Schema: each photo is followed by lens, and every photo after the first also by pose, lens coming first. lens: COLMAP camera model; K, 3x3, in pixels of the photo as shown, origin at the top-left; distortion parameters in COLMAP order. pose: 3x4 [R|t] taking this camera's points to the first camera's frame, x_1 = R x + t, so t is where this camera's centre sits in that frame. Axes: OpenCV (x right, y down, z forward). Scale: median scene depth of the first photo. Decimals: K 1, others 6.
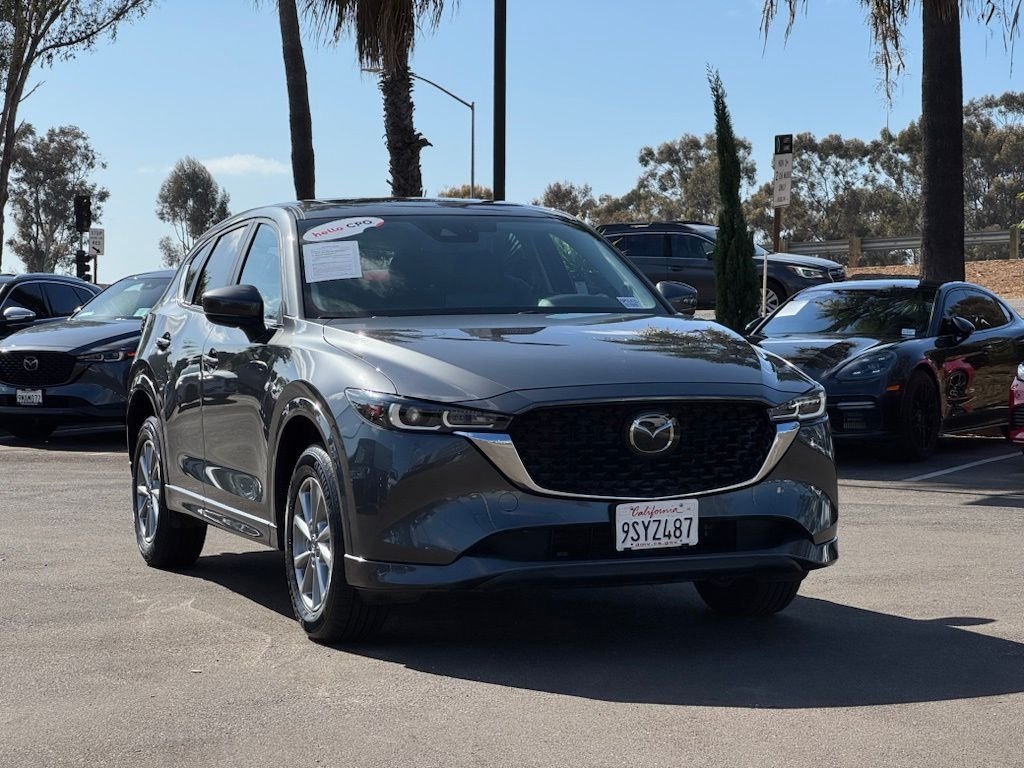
lens RADIAL K [[2256.4, 0, 513.4], [0, 2256.4, 368.9], [0, 0, 1]] dist [0.232409, 0.073828]
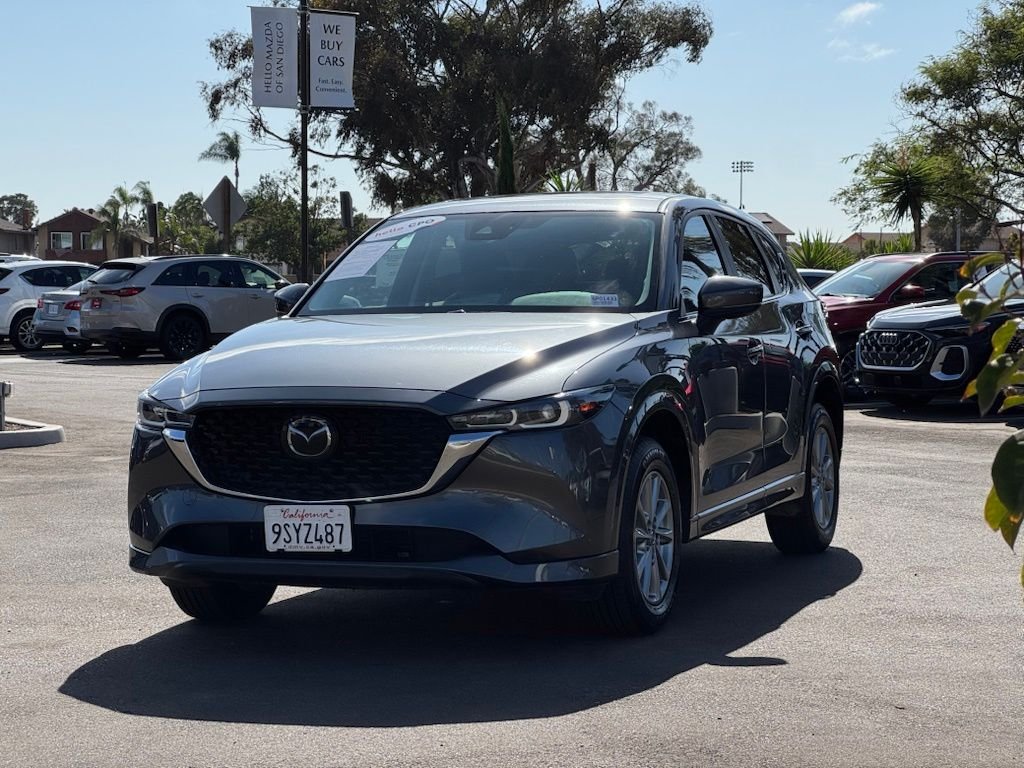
lens RADIAL K [[2260.9, 0, 512.0], [0, 2260.9, 384.0], [0, 0, 1]] dist [0.251546, -0.157060]
pose [[0.729750, 0.030540, -0.683032, 0.807231], [-0.016175, 0.999493, 0.027409, -0.023763], [0.683523, -0.008953, 0.729874, 0.326587]]
